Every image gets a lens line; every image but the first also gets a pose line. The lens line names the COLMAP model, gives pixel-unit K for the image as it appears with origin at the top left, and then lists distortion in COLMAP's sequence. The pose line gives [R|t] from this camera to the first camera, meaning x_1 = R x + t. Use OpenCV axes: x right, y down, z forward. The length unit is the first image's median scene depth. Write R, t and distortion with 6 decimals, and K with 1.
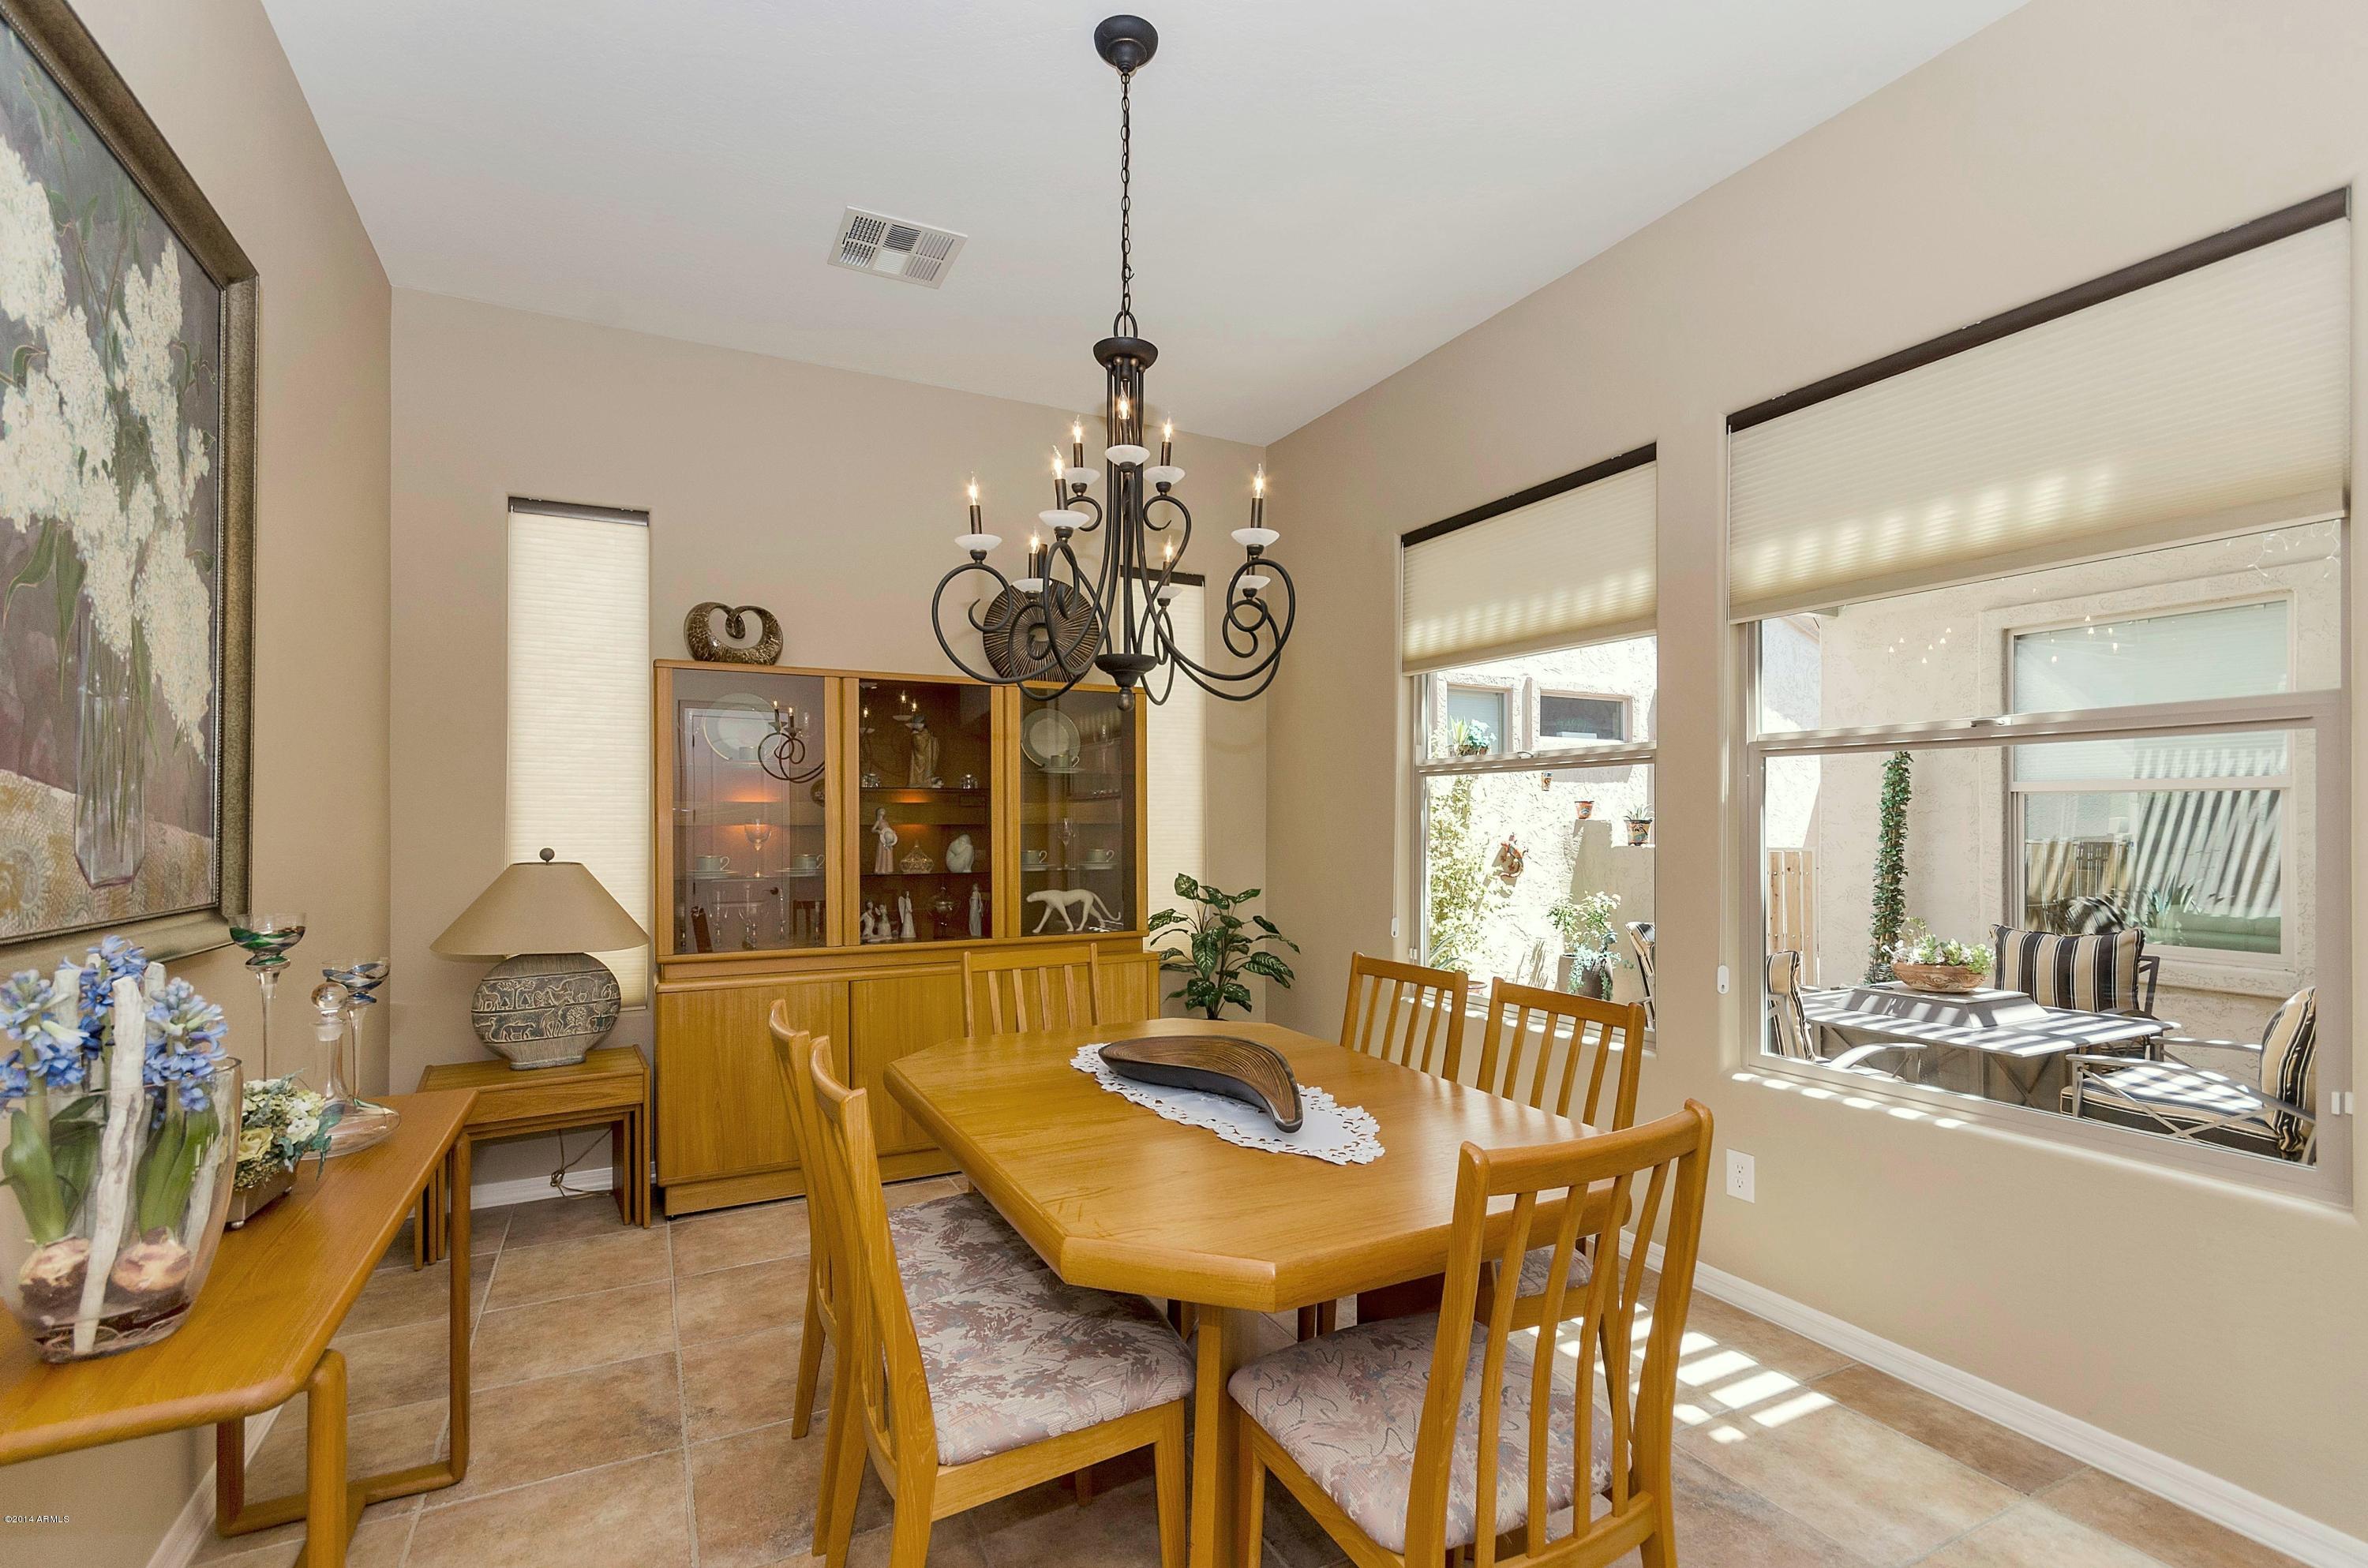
lens RADIAL K [[1073.3, 0, 1199.2], [0, 1073.3, 818.1], [0, 0, 1]] dist [-0.000910, 0.001389]
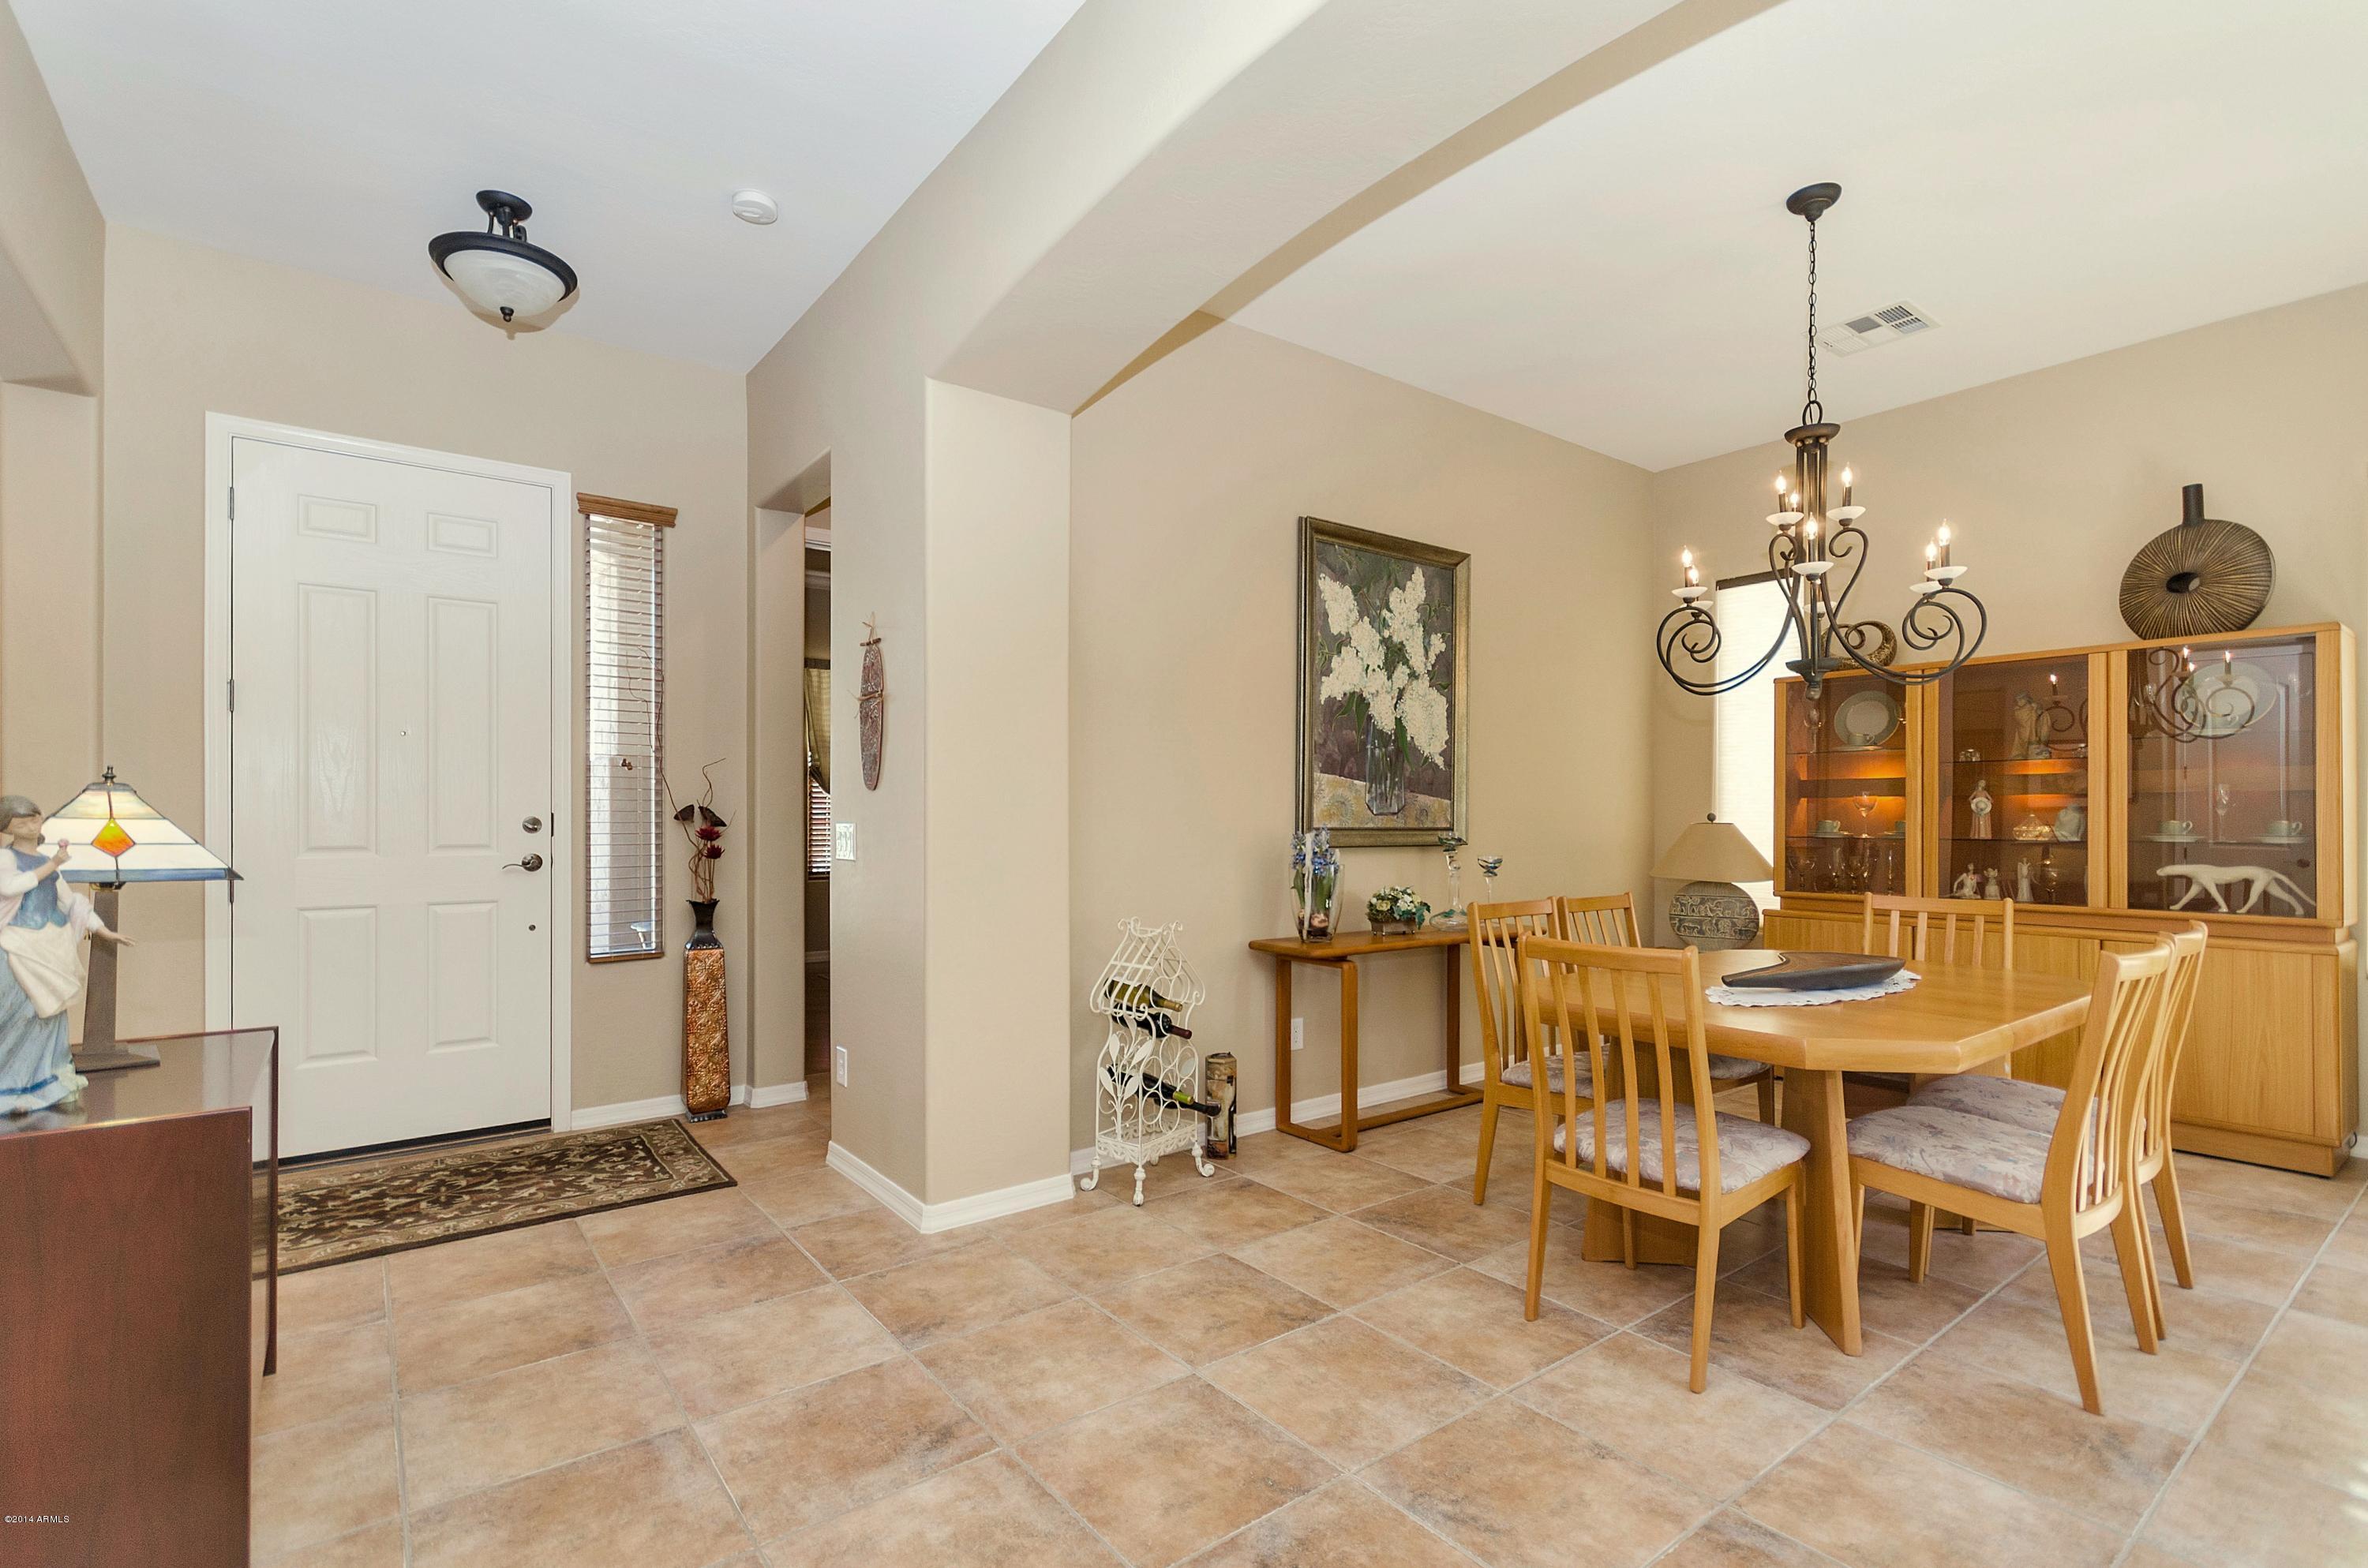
lens RADIAL K [[1073.3, 0, 1199.2], [0, 1073.3, 818.1], [0, 0, 1]] dist [-0.000910, 0.001389]
pose [[0.192853, 0.002296, -0.981225, 1.383100], [0.003803, 0.999988, 0.003087, 0.050776], [0.981220, -0.004327, 0.192842, -0.012398]]
